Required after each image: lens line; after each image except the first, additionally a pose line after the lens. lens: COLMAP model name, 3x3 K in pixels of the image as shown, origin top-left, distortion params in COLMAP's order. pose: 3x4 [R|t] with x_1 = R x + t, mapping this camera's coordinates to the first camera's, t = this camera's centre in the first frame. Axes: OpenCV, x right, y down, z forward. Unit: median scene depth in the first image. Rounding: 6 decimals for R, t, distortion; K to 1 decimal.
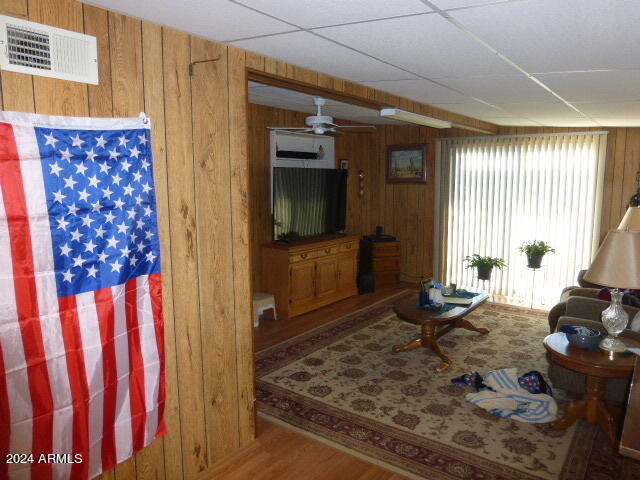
lens RADIAL K [[463.4, 0, 322.5], [0, 463.4, 242.4], [0, 0, 1]] dist [-0.066927, 0.083373]
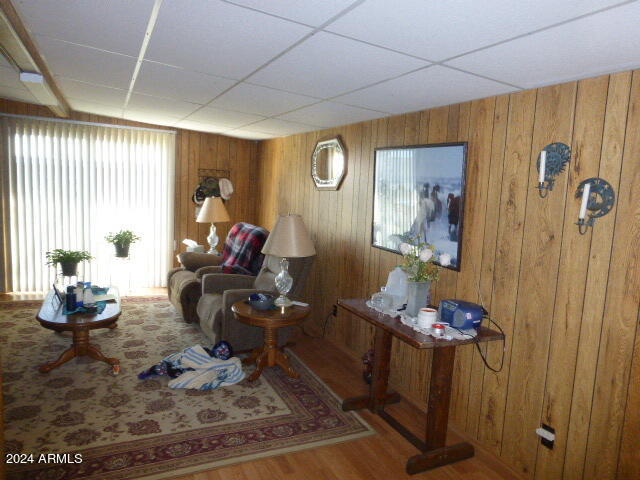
lens RADIAL K [[463.4, 0, 322.5], [0, 463.4, 242.4], [0, 0, 1]] dist [-0.066927, 0.083373]
pose [[0.476139, -0.081144, 0.875618, -0.384468], [0.061848, 0.996358, 0.058702, -0.015942], [-0.877193, 0.026205, 0.479423, 0.209038]]
